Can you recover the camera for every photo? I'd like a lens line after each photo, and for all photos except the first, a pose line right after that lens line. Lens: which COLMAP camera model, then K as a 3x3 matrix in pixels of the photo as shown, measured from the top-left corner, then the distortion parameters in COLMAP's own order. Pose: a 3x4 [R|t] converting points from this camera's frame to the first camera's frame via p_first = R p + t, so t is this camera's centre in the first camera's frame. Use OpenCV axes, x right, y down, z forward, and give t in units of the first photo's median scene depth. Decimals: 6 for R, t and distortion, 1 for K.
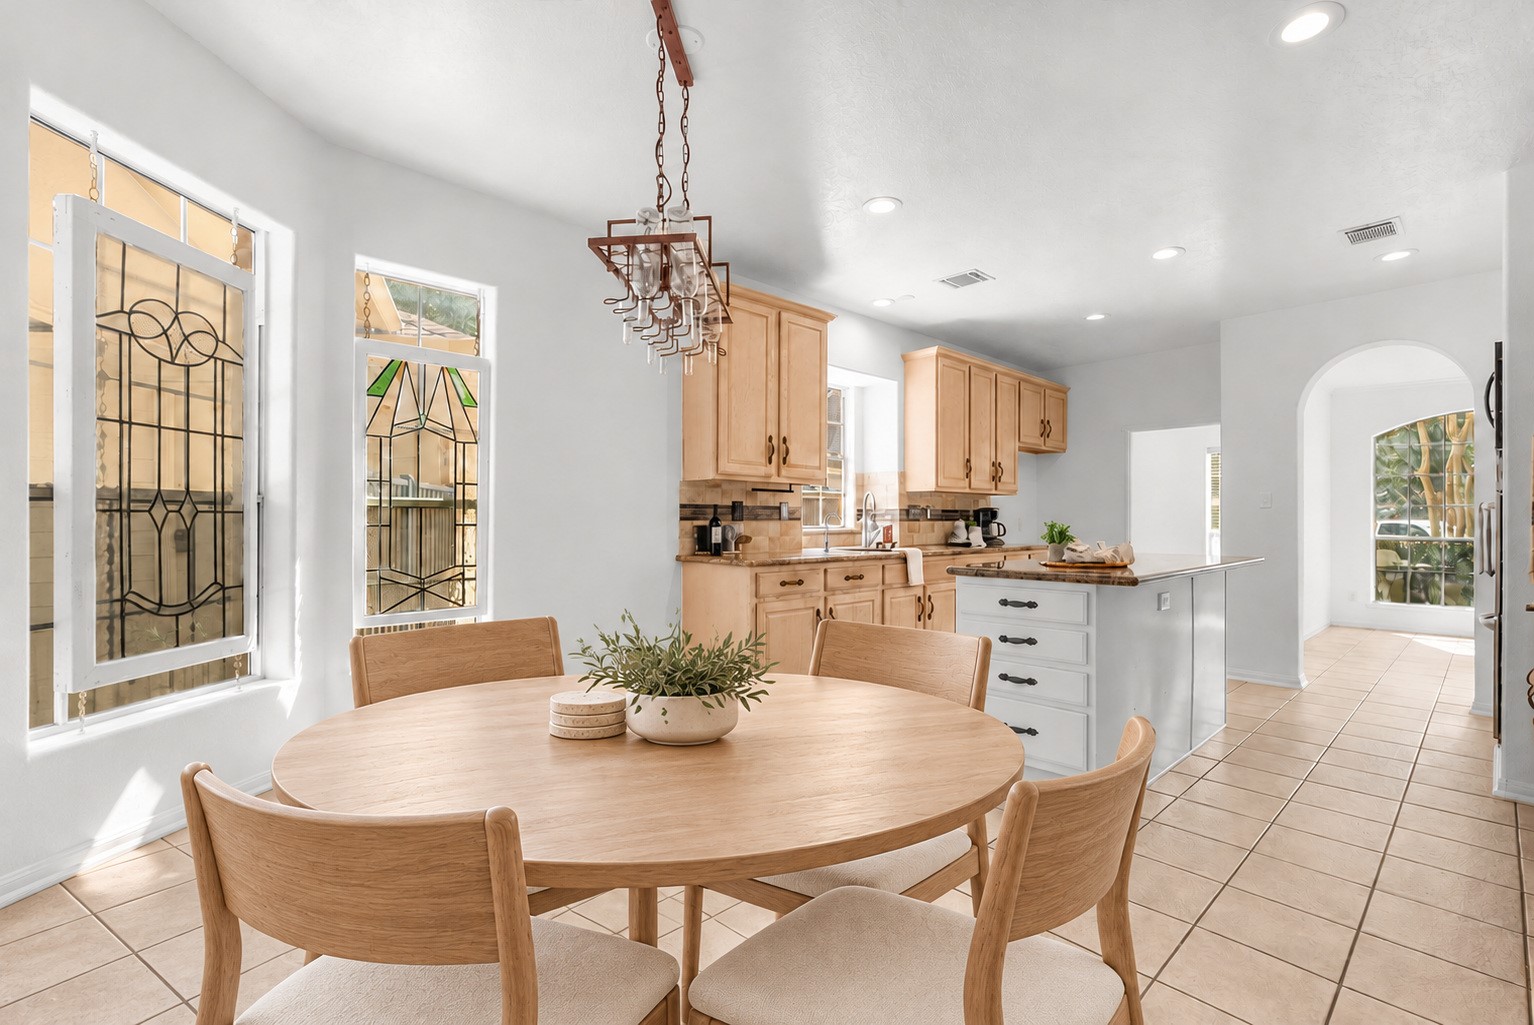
lens RADIAL K [[676.4, 0, 764.5], [0, 676.4, 512.7], [0, 0, 1]] dist [-0.002144, 0.000168]
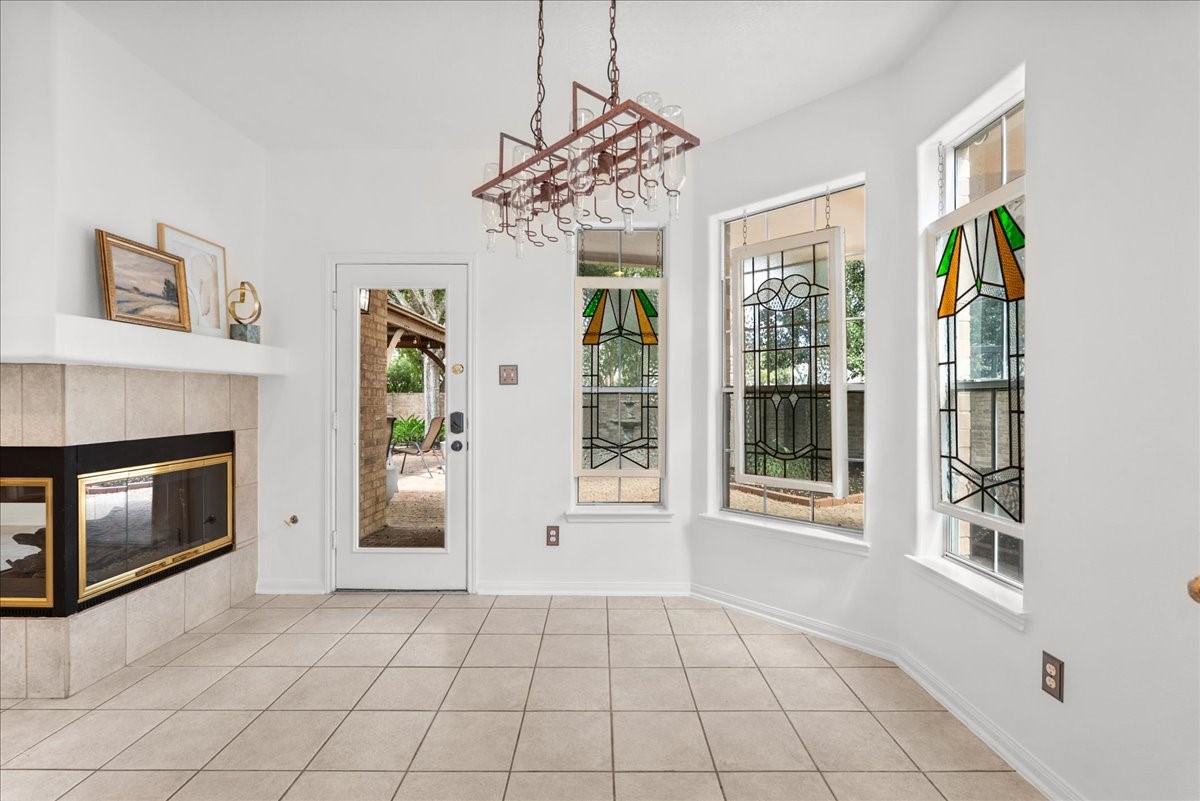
lens RADIAL K [[531.0, 0, 600.0], [0, 531.0, 400.5], [0, 0, 1]] dist [-0.000606, -0.000476]
pose [[-0.675031, 0.007100, -0.737756, 0.415210], [0.012359, 0.999922, -0.001685, 0.000654], [0.737686, -0.010255, -0.675066, 1.554660]]
